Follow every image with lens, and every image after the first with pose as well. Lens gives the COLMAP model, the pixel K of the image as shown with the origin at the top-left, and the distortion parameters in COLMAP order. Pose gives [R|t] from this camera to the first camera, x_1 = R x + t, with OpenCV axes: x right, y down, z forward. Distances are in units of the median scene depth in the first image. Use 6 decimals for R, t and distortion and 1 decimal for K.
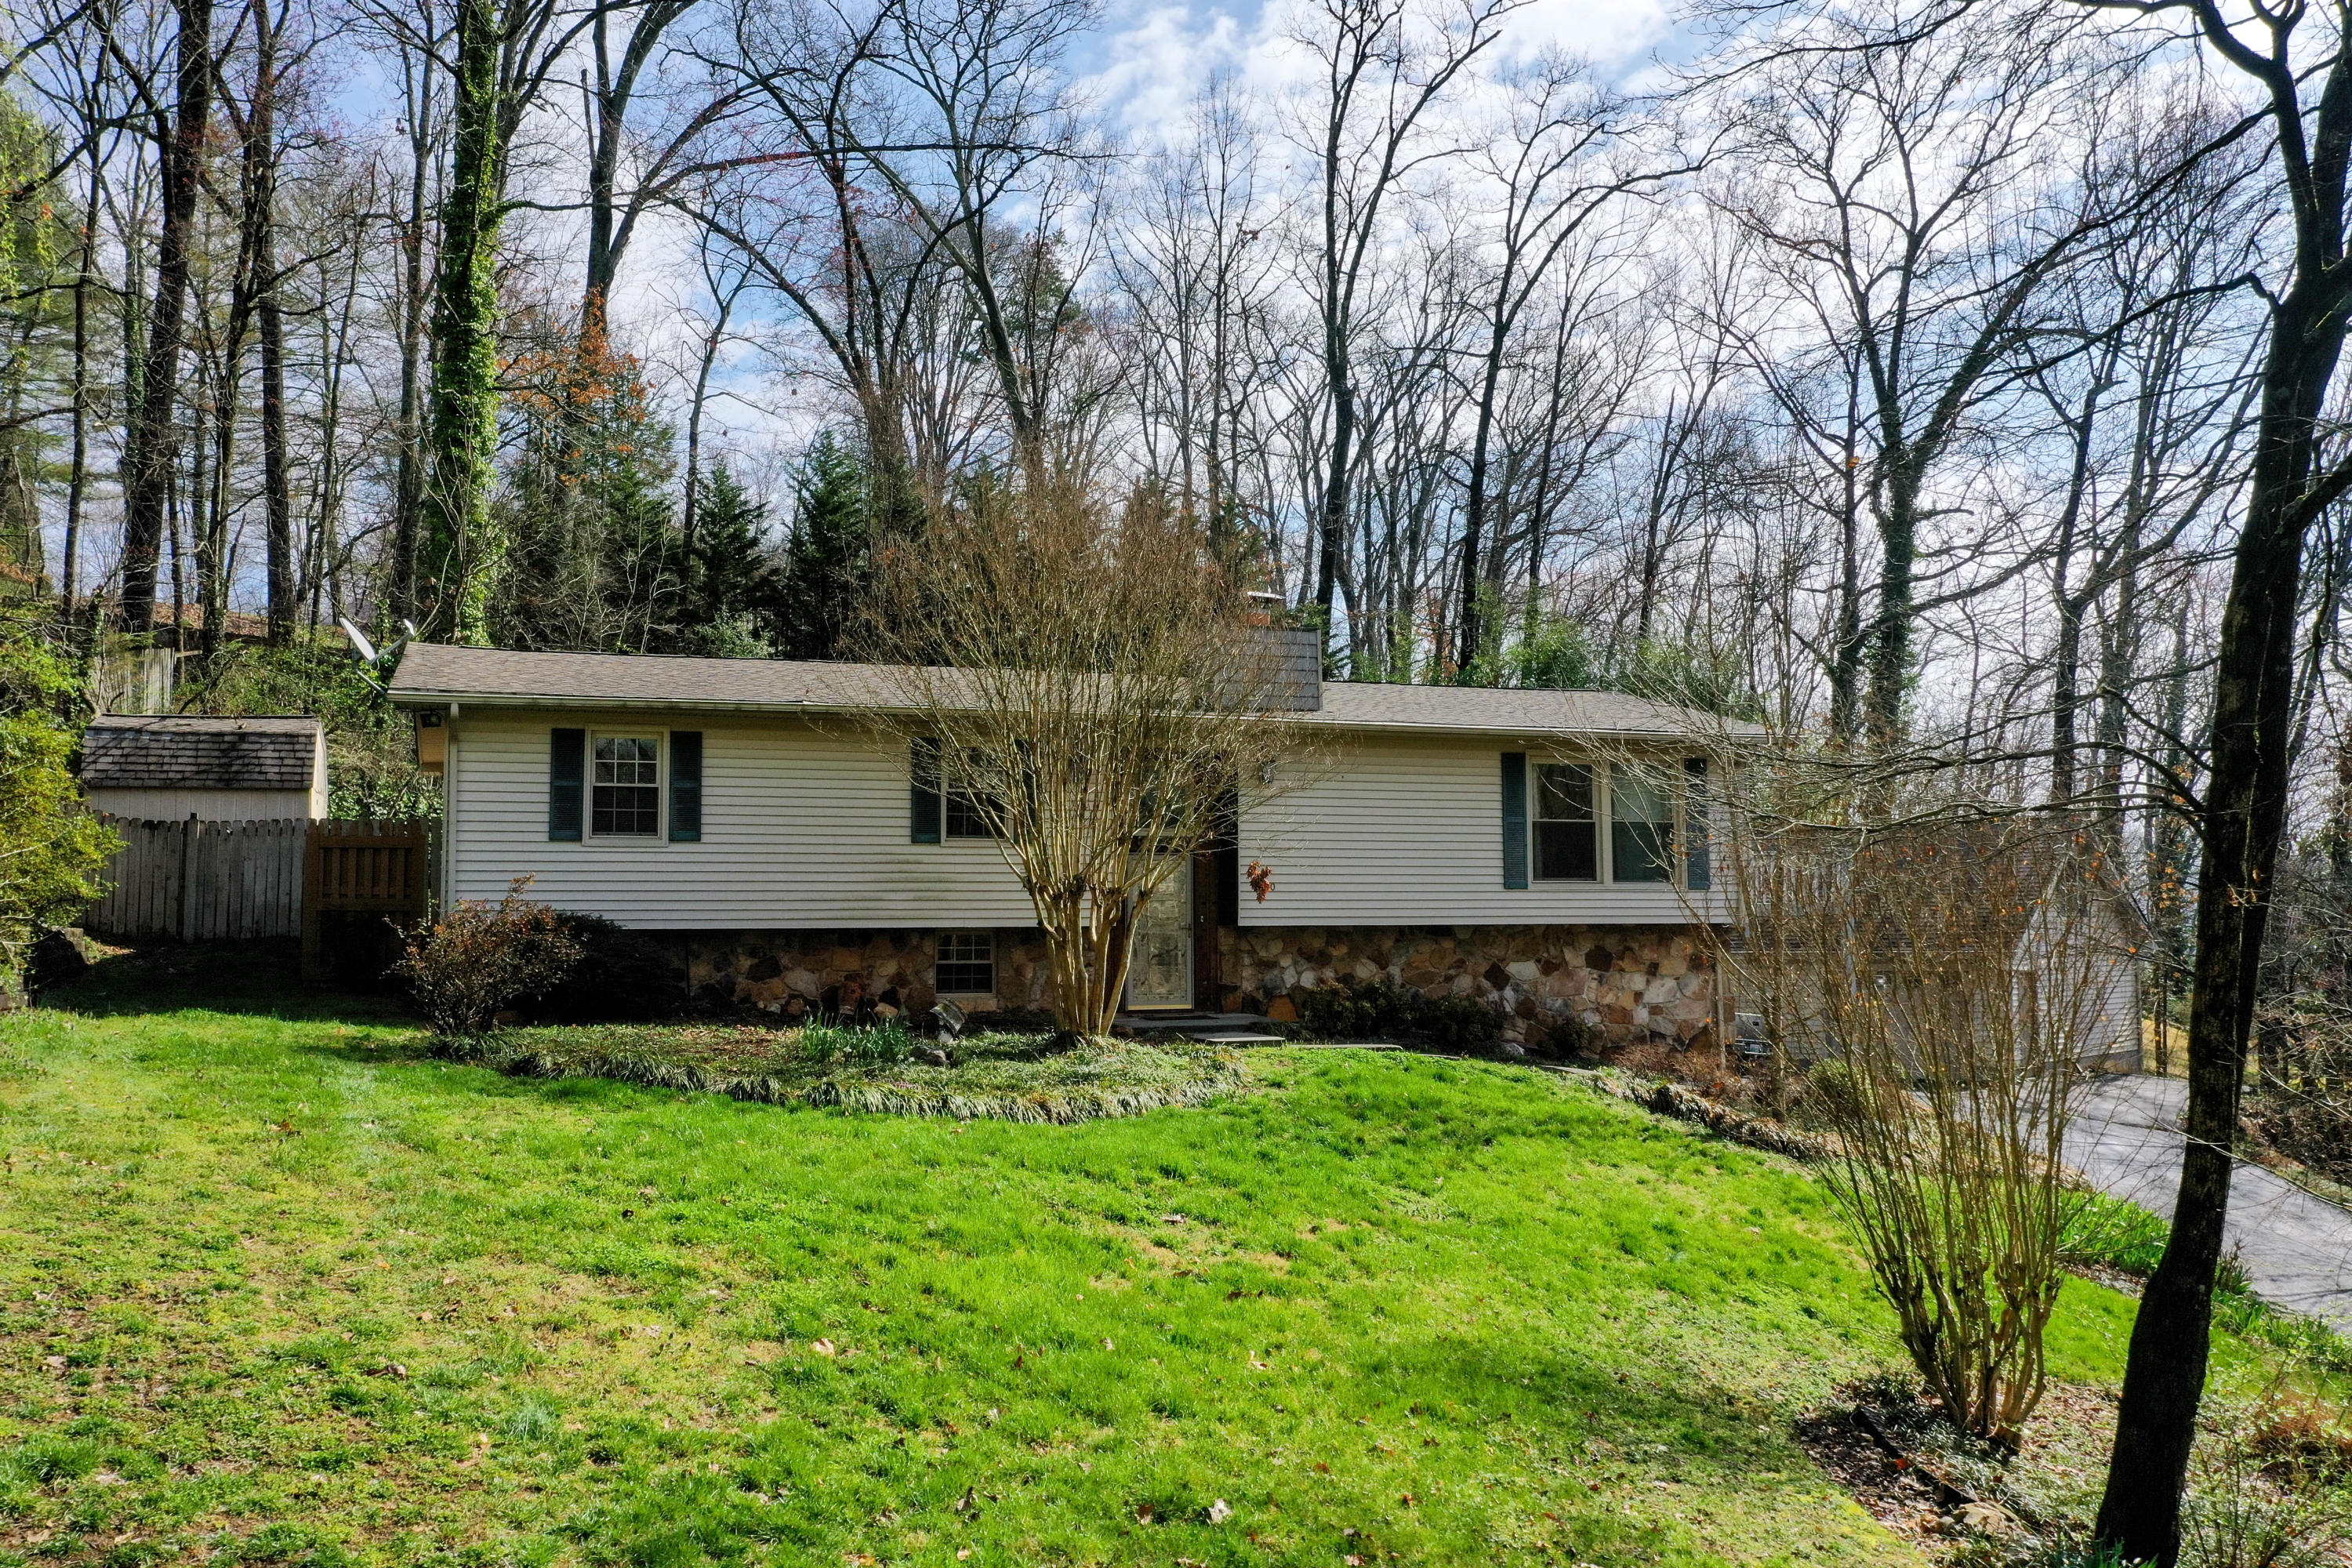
lens RADIAL K [[1891.3, 0, 1179.2], [0, 1891.3, 775.8], [0, 0, 1]] dist [-0.007393, 0.000474]
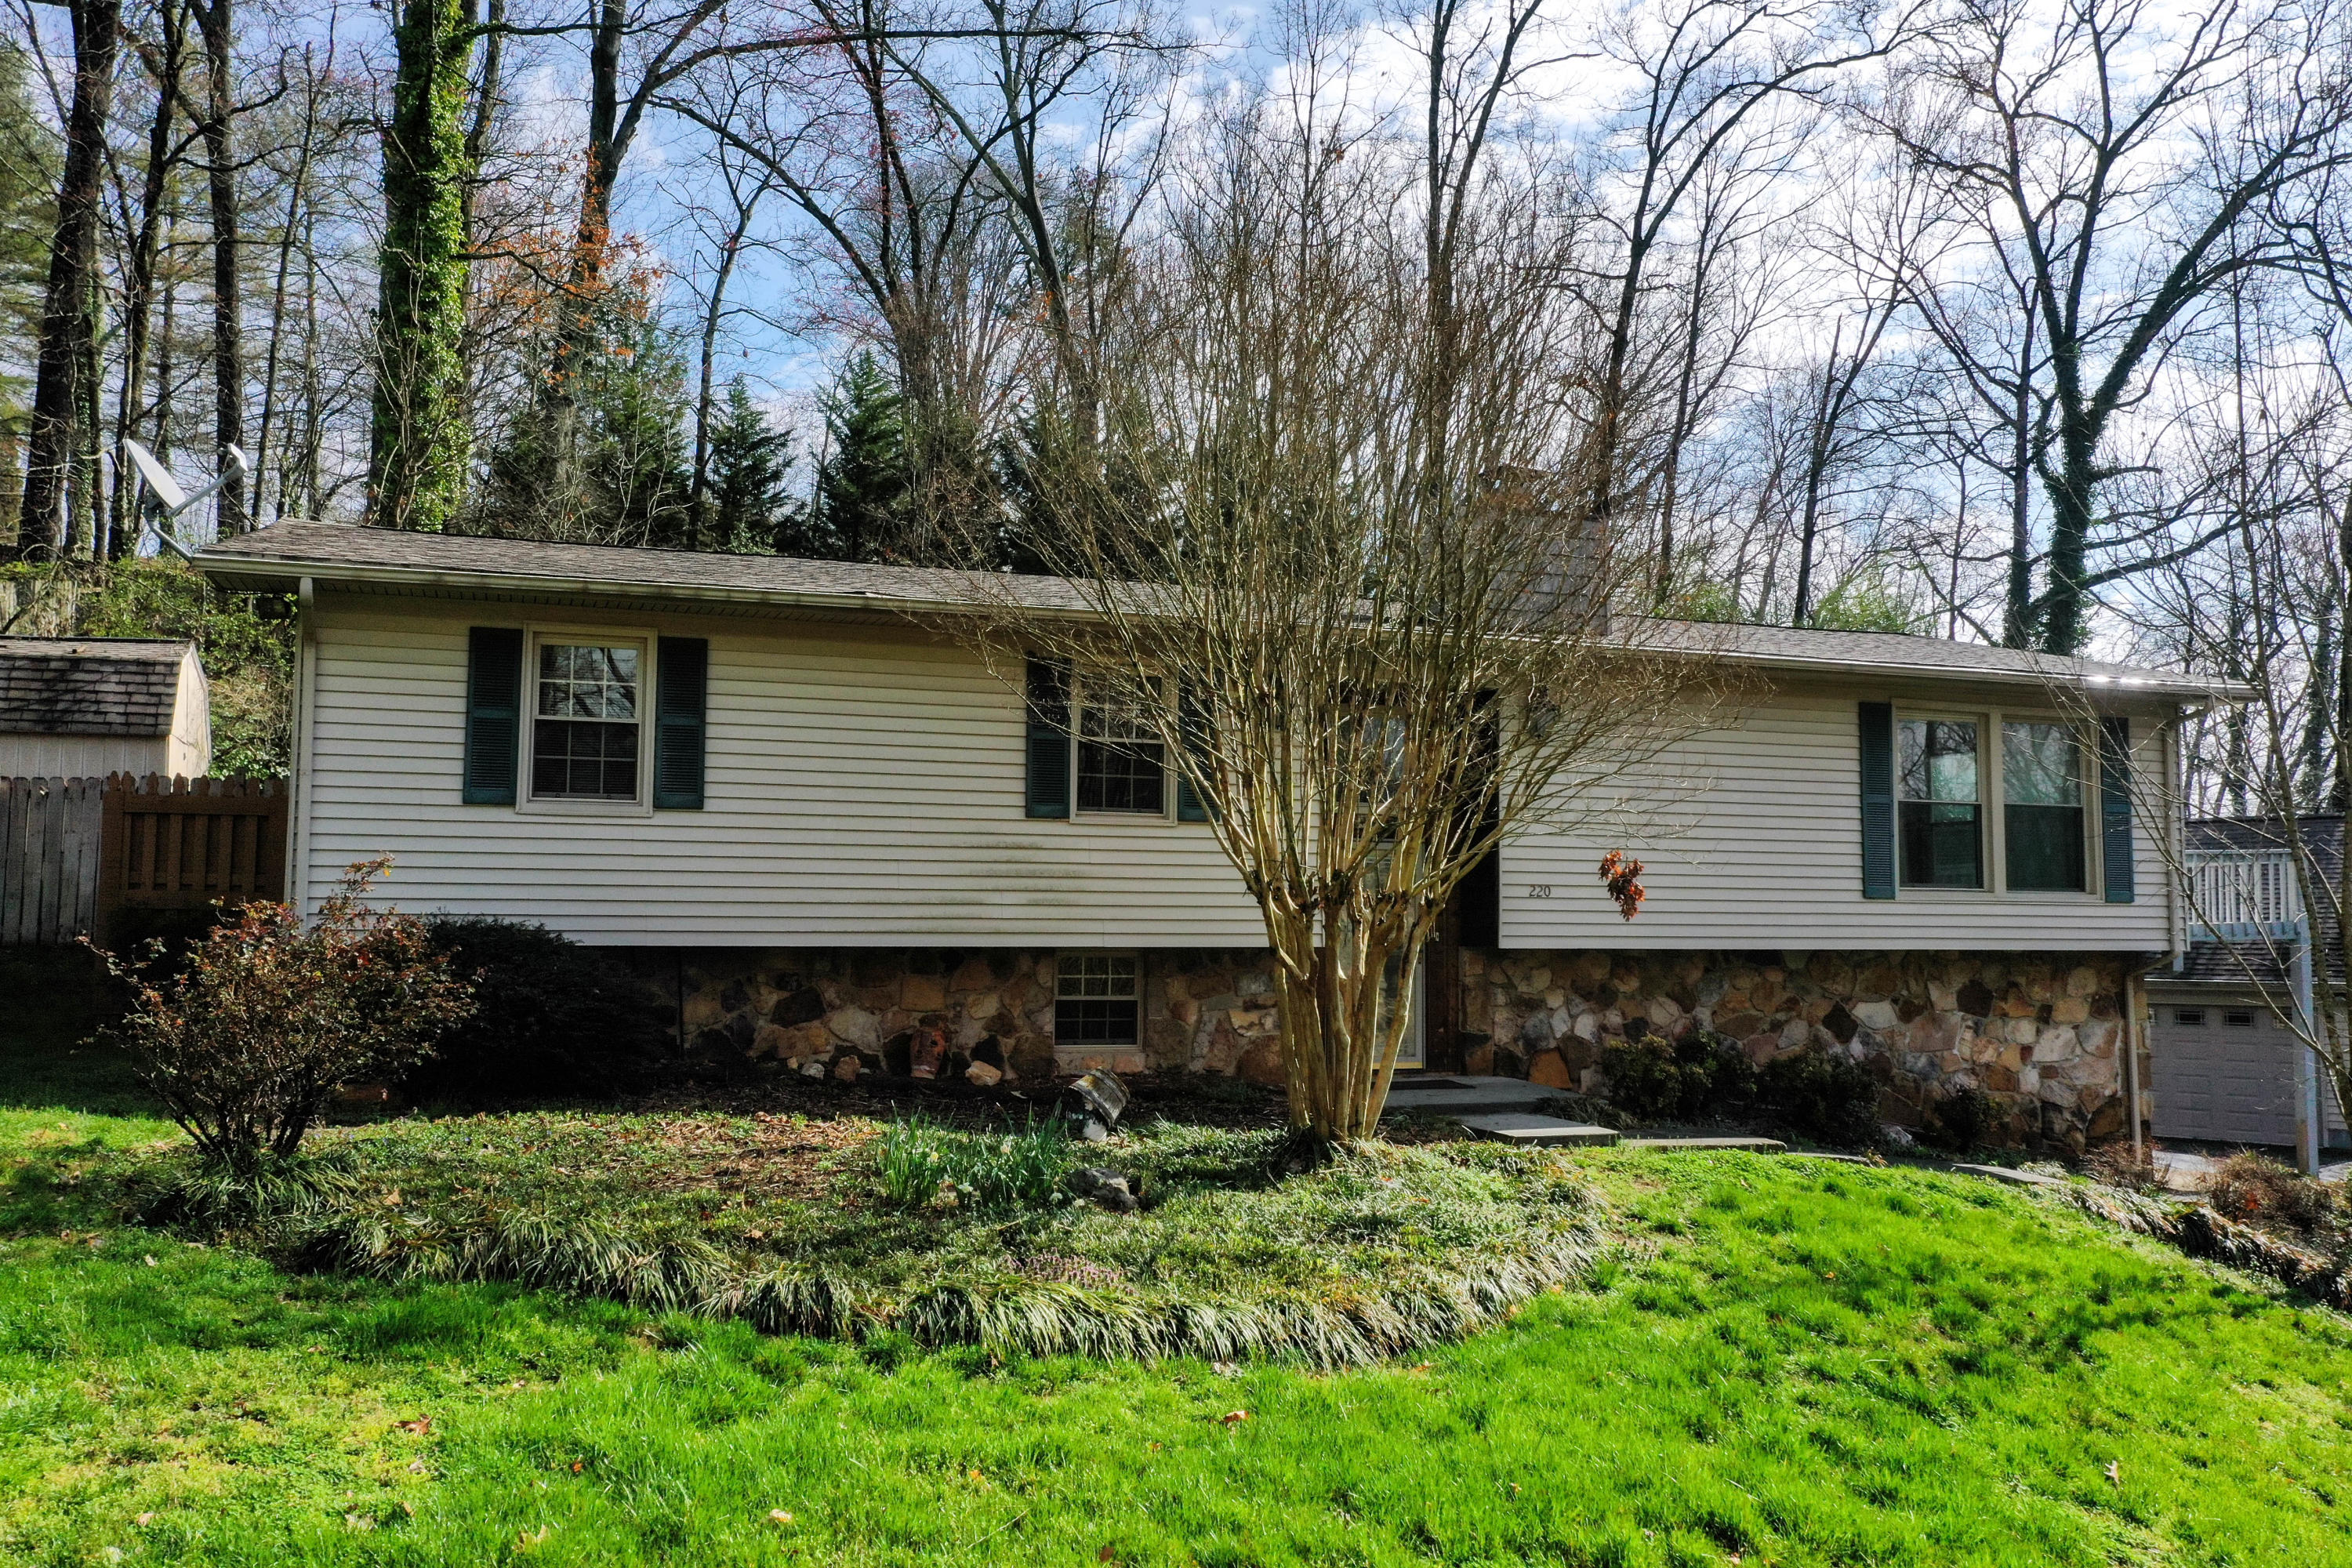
lens RADIAL K [[1891.3, 0, 1174.3], [0, 1891.3, 786.3], [0, 0, 1]] dist [-0.007393, 0.000474]
pose [[0.999879, 0.013143, -0.008303, -0.071340], [-0.013081, 0.999887, 0.007459, 0.016100], [0.008400, -0.007350, 0.999938, 0.291449]]
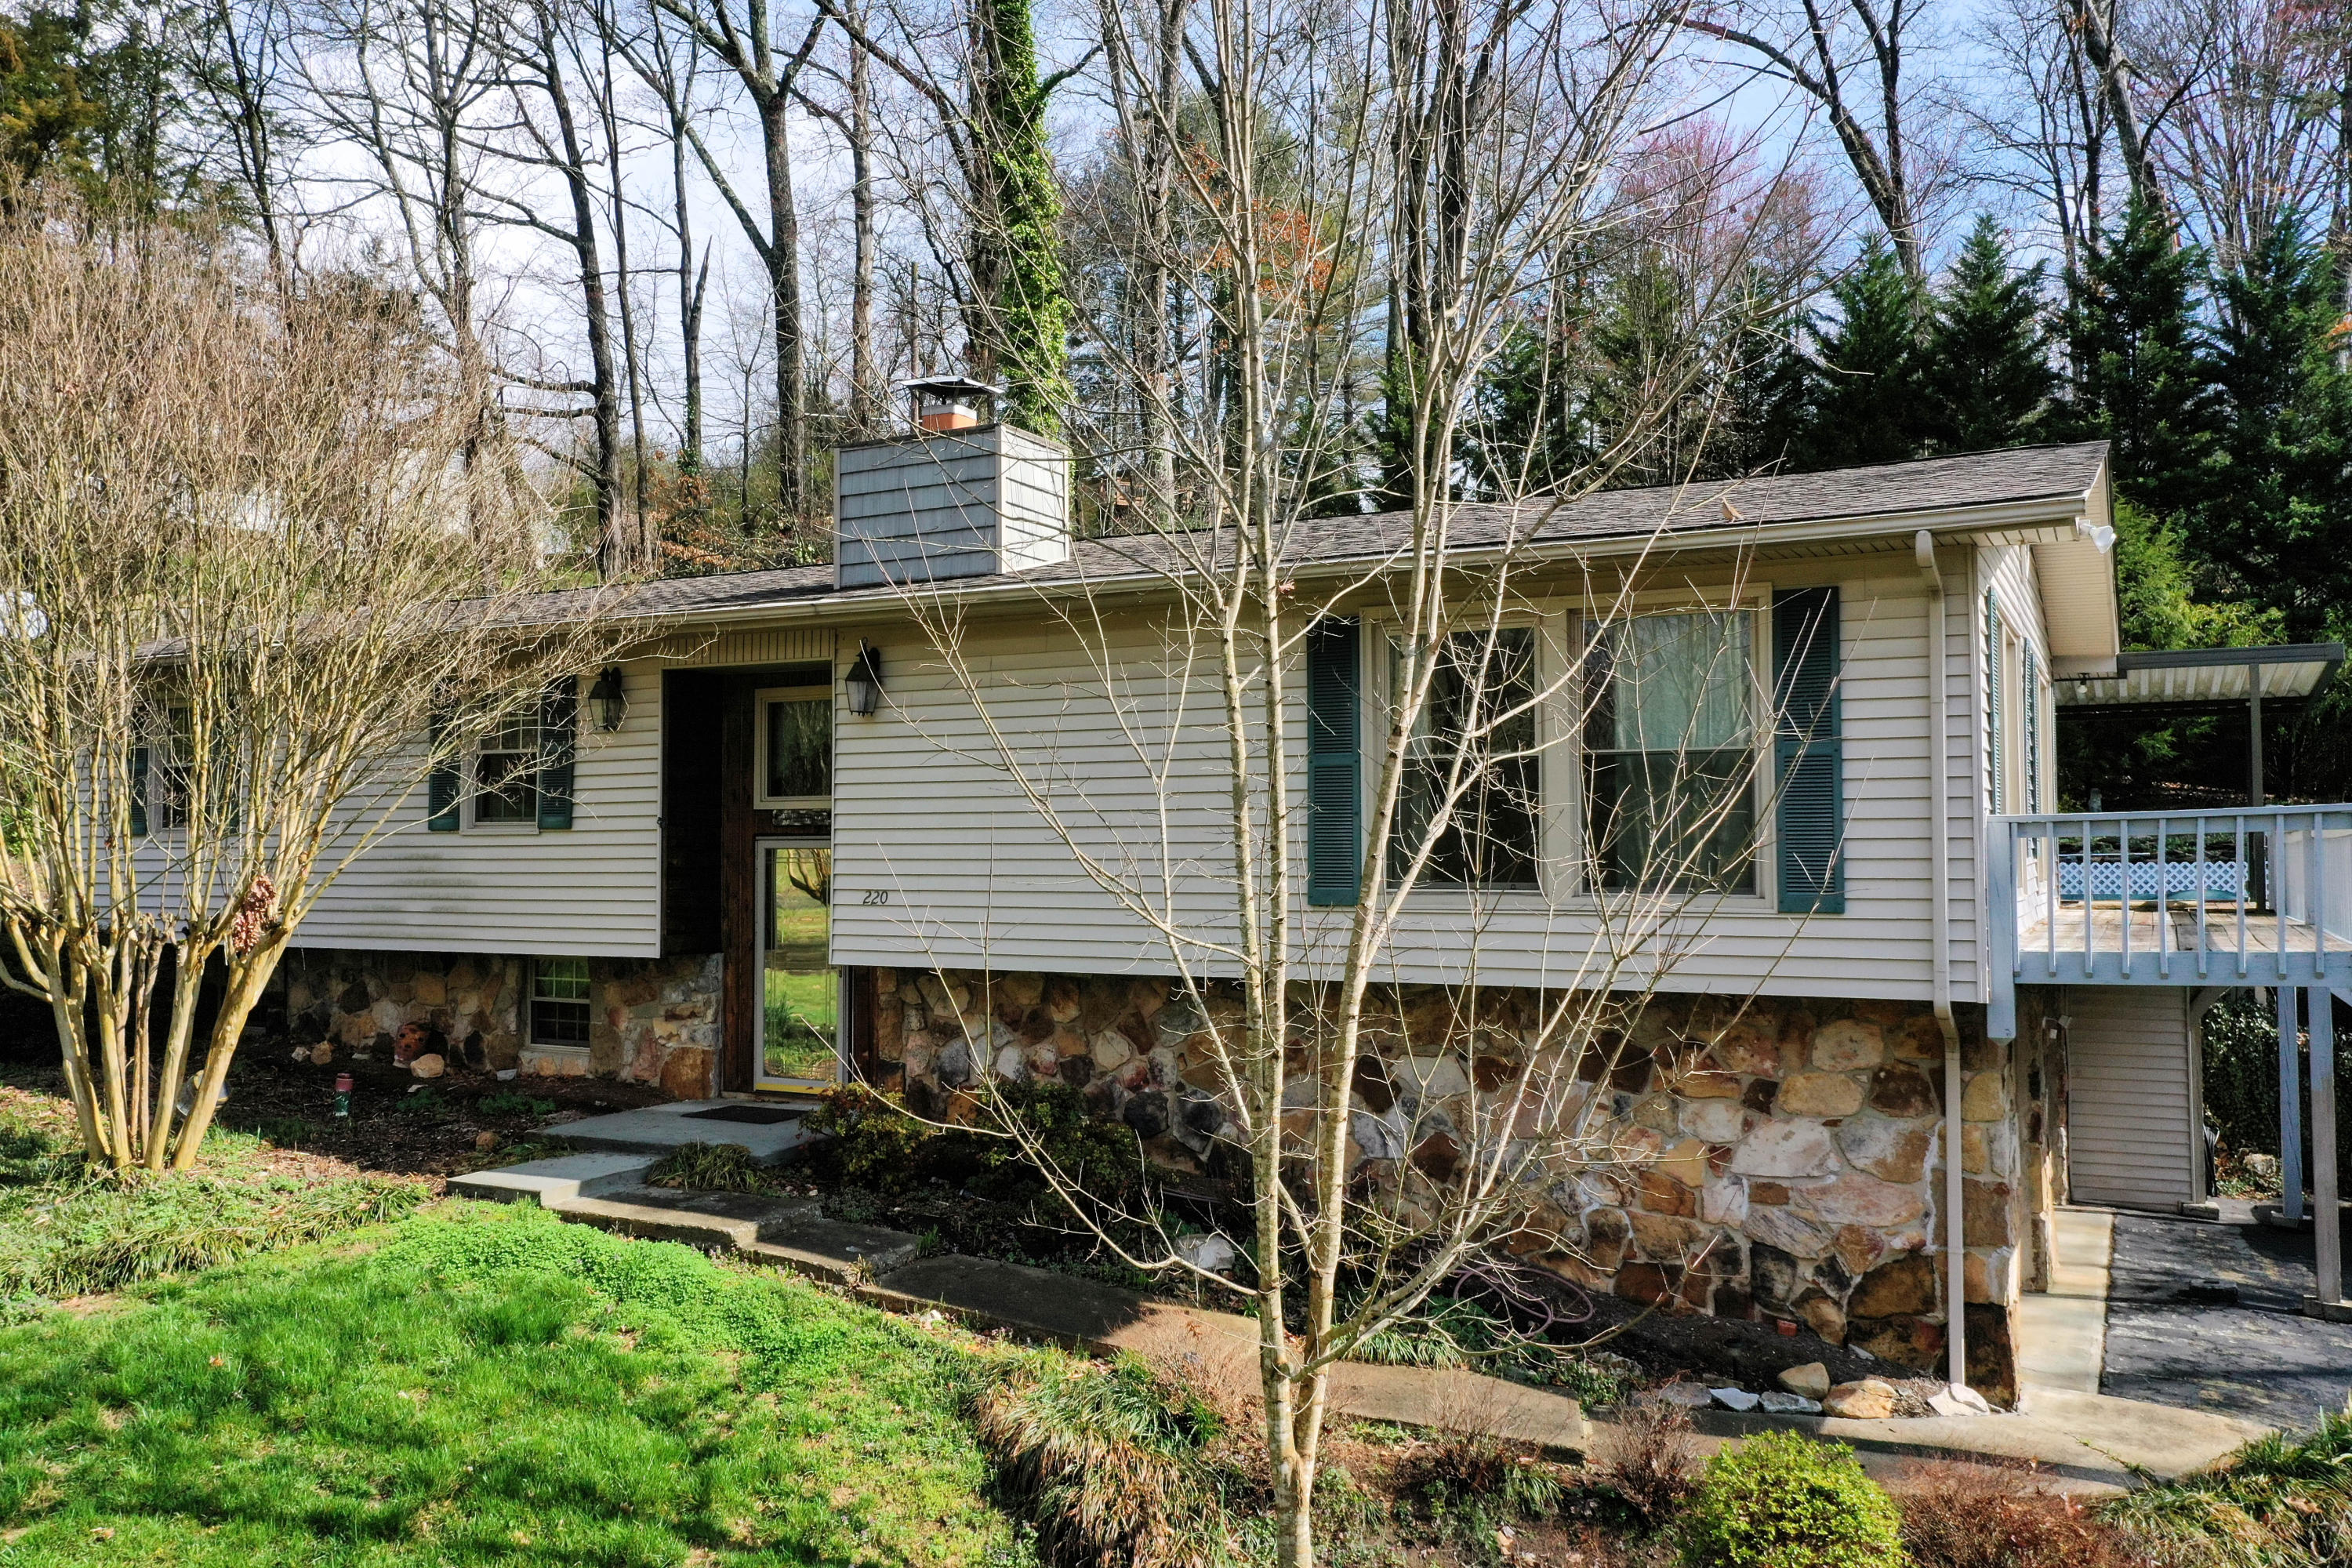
lens RADIAL K [[1891.3, 0, 1177.3], [0, 1891.3, 783.9], [0, 0, 1]] dist [-0.007393, 0.000474]
pose [[0.646936, -0.033761, -0.761797, 0.491893], [0.049750, 0.998760, -0.002014, 0.027347], [0.760920, -0.036596, 0.647813, 0.633039]]
